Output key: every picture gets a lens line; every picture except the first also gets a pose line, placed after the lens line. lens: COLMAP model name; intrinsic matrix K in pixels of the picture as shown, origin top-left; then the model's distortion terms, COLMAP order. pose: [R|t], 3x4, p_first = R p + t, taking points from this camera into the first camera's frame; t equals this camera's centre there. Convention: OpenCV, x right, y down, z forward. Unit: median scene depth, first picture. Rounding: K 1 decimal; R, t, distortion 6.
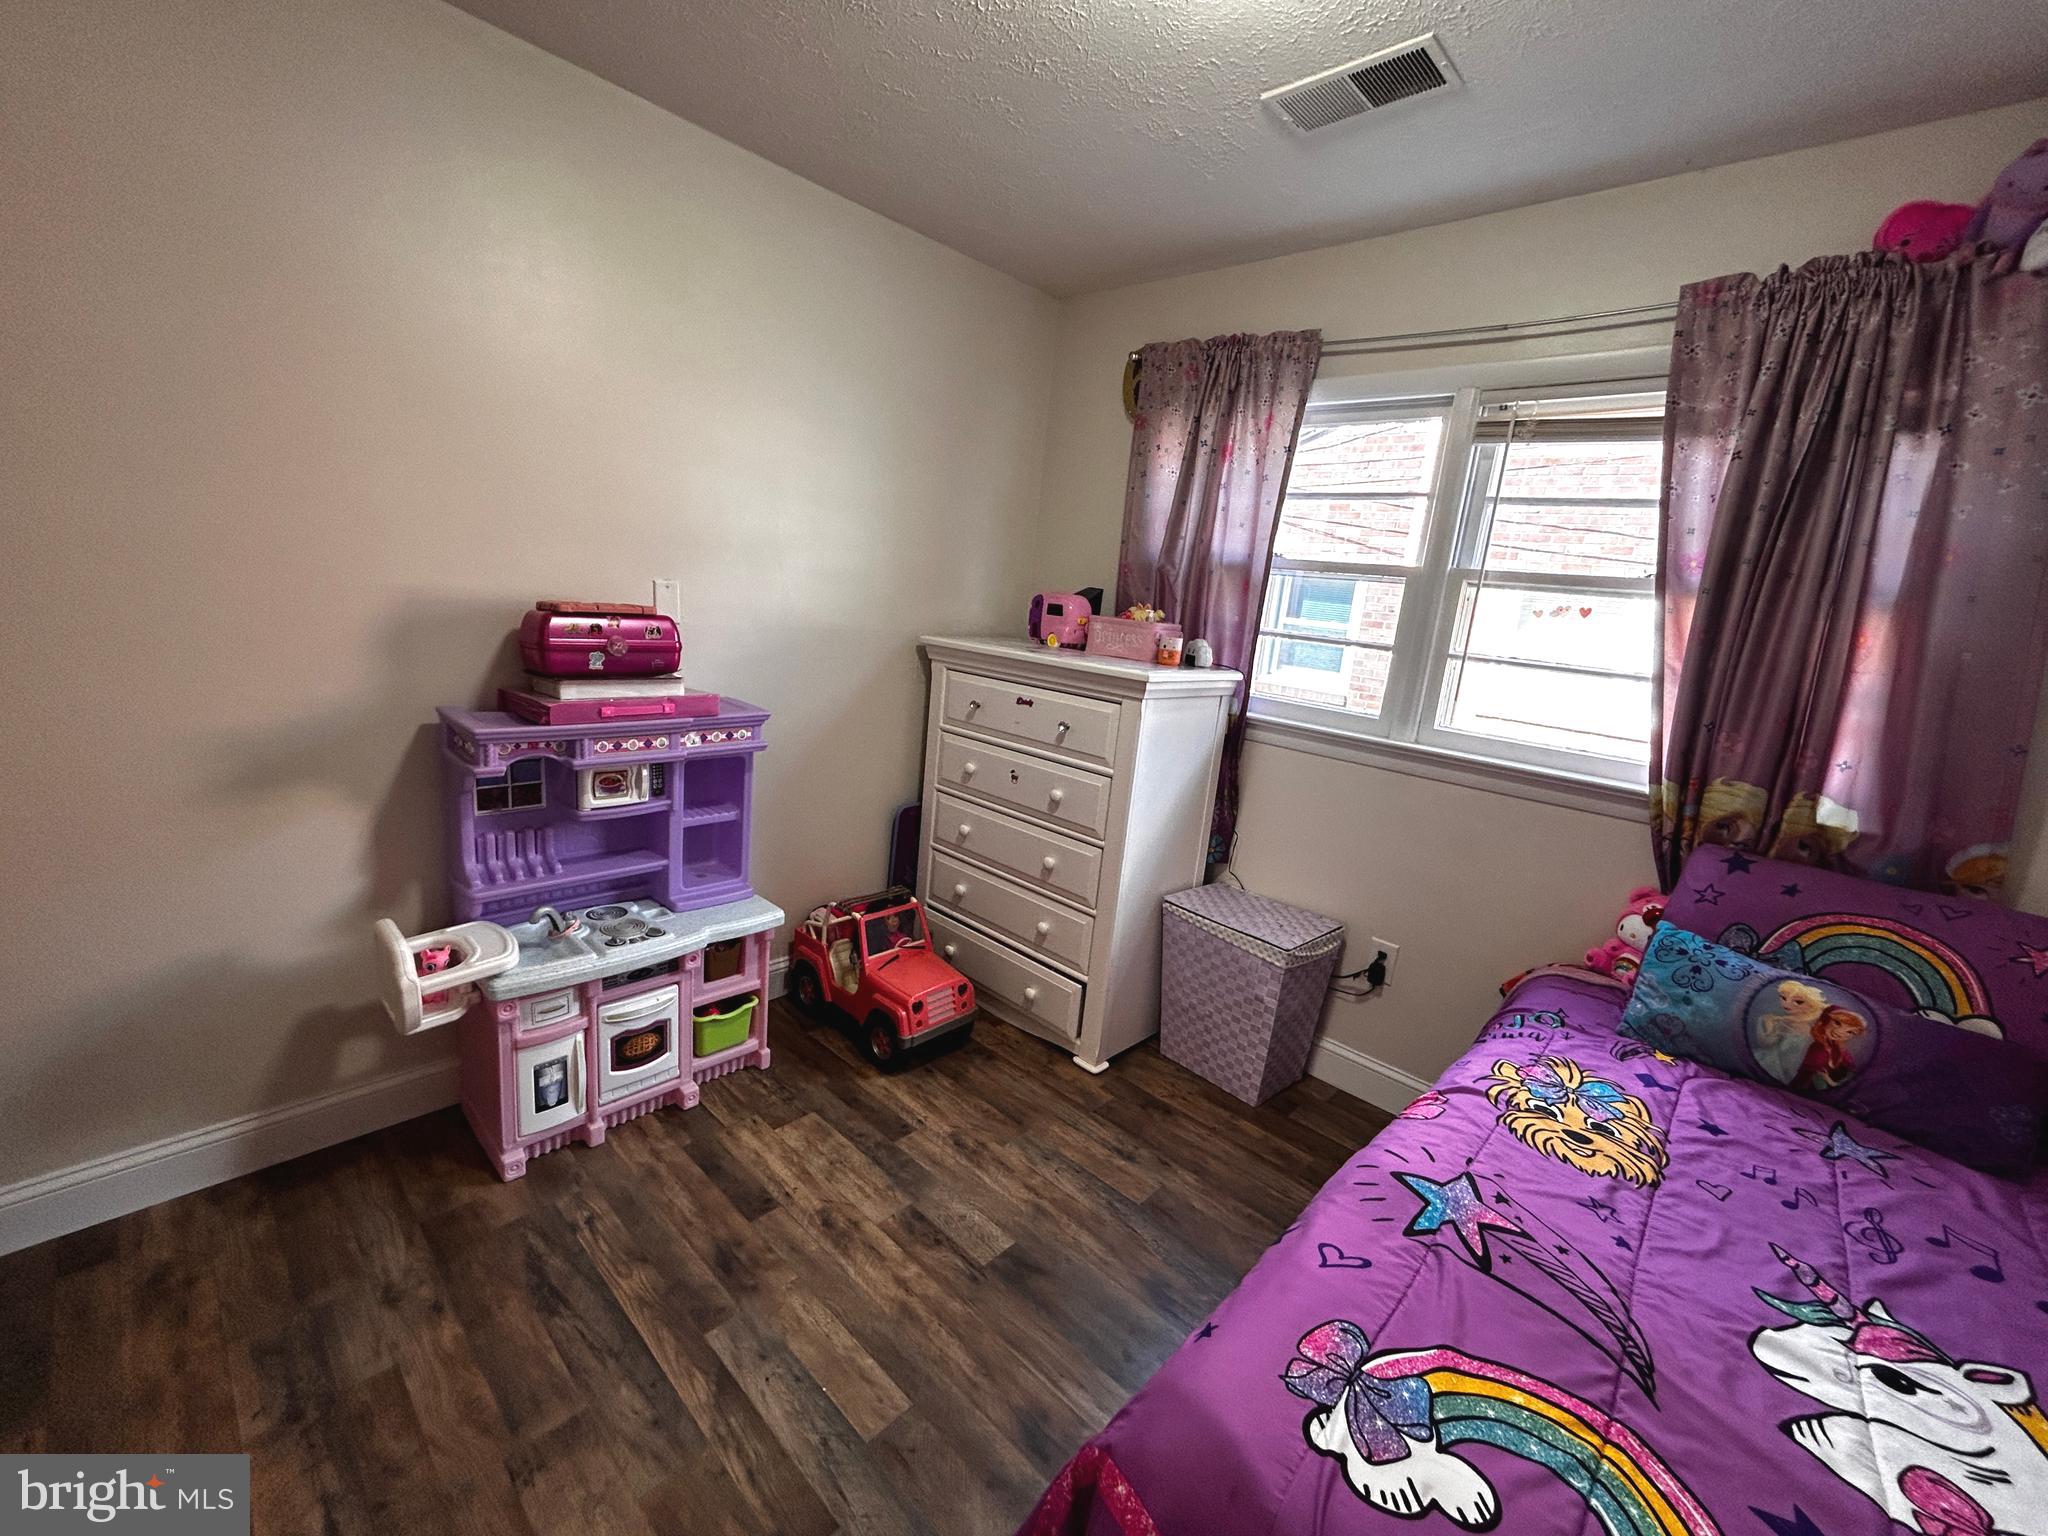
lens RADIAL K [[826.9, 0, 1024.0], [0, 826.9, 768.0], [0, 0, 1]] dist [0.008551, -0.002803]
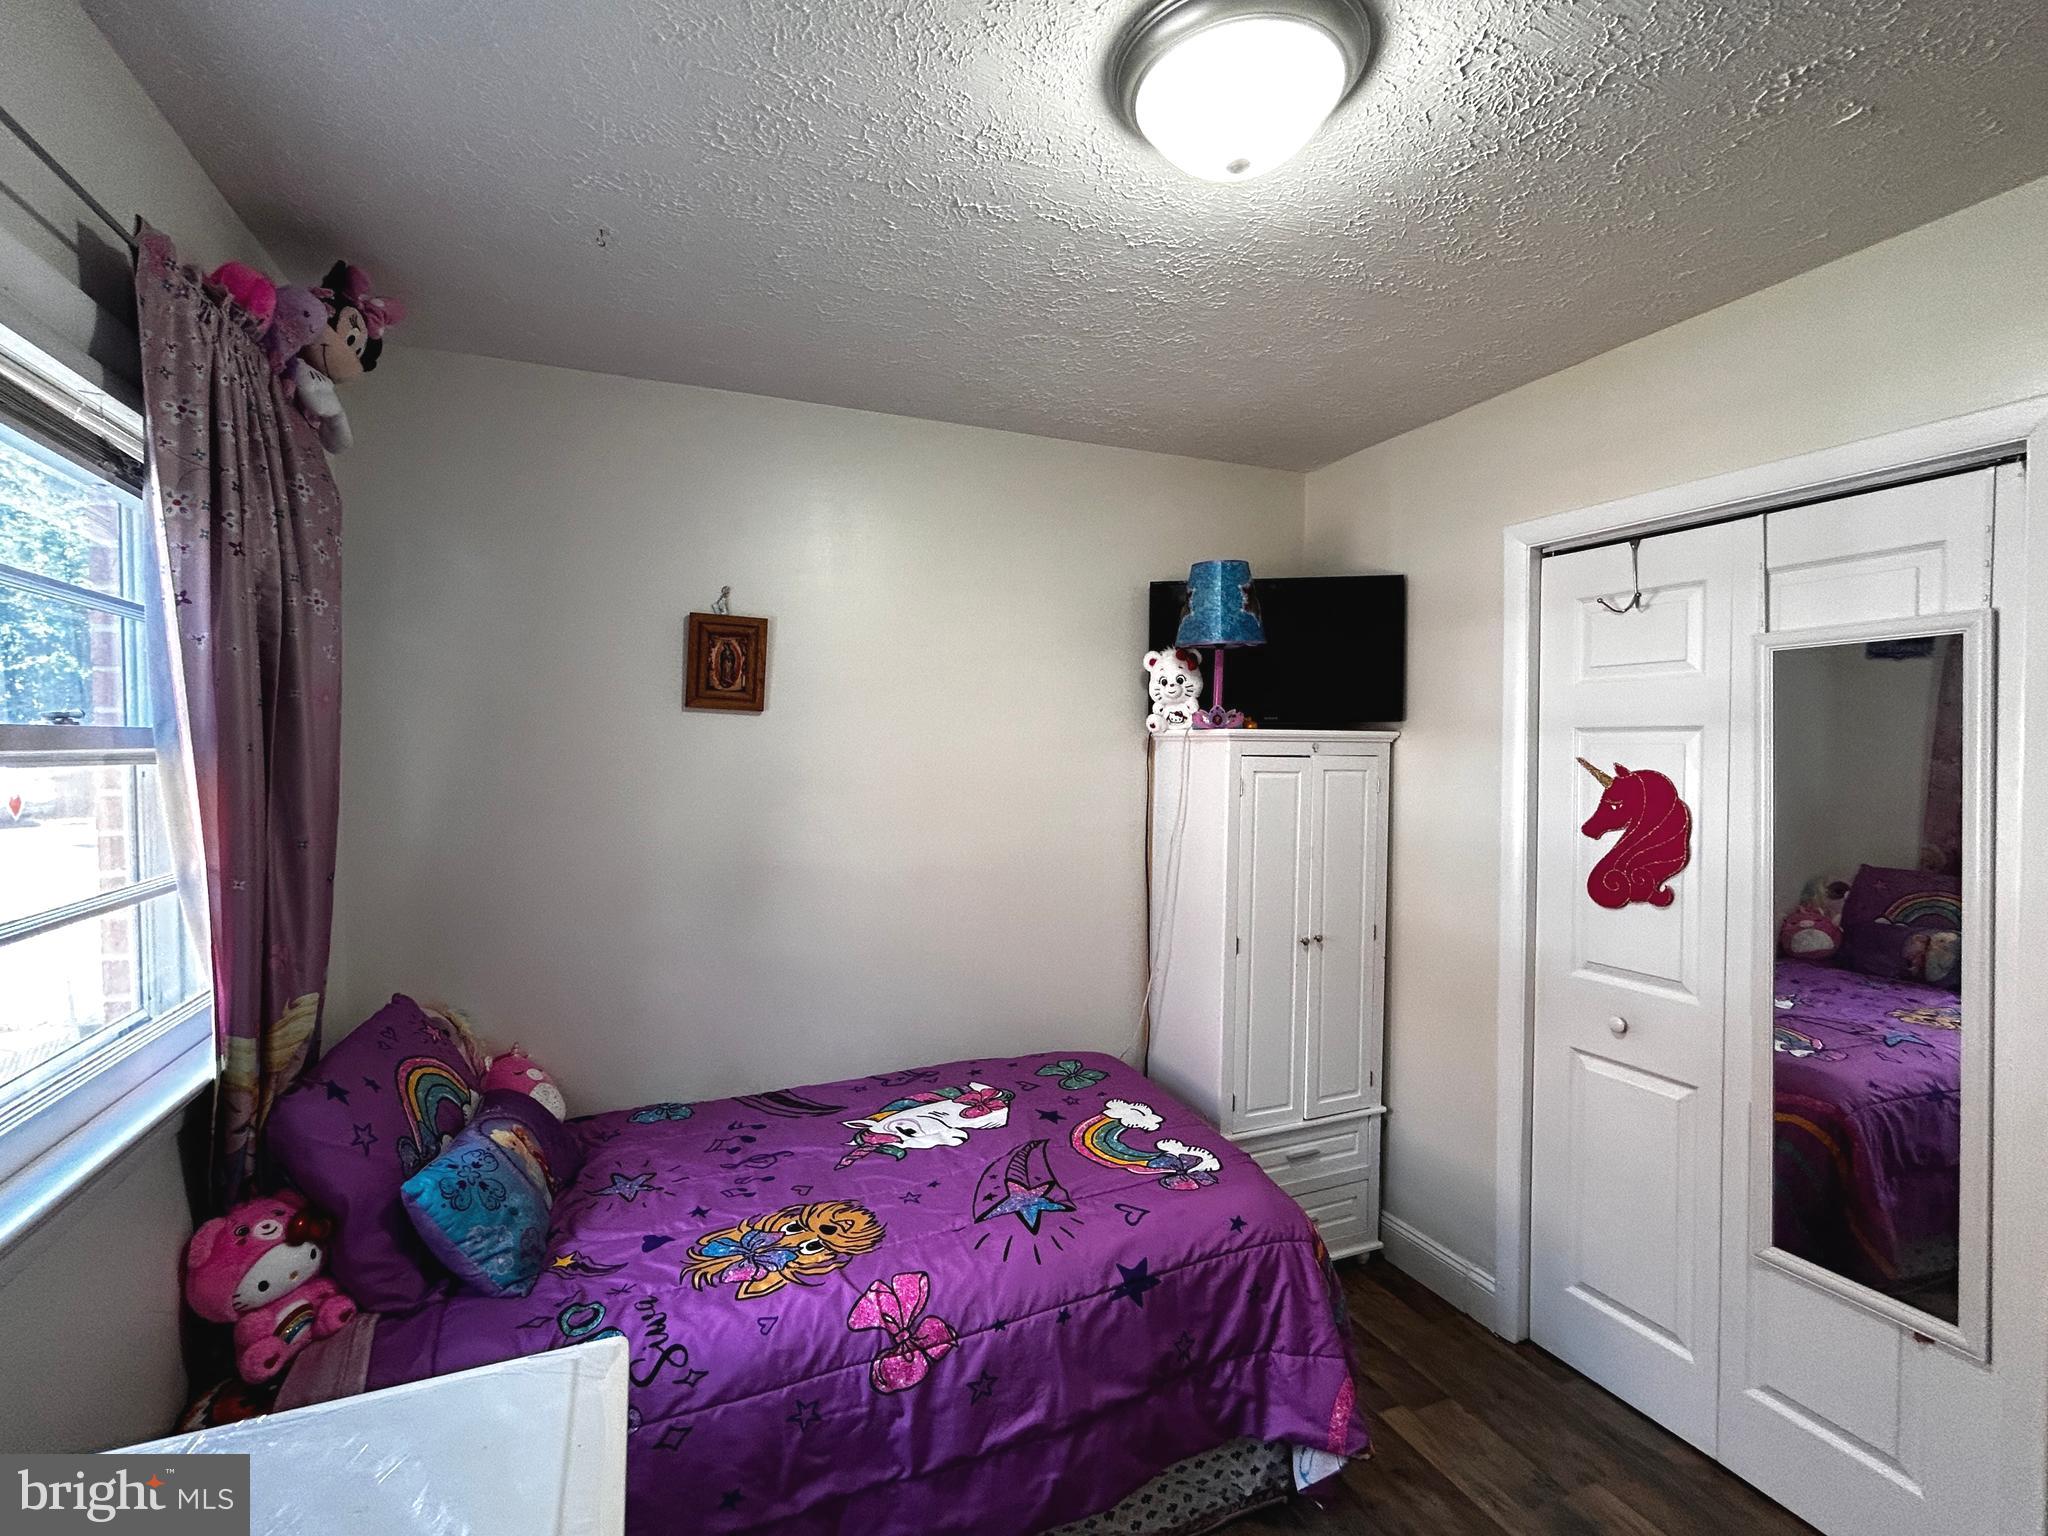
lens RADIAL K [[923.0, 0, 1015.3], [0, 923.0, 765.9], [0, 0, 1]] dist [-0.001558, 0.000299]
pose [[-0.907055, -0.101528, 0.408586, -0.039456], [0.005877, 0.967339, 0.253418, -0.602472], [-0.420971, 0.232266, -0.876833, 2.208423]]
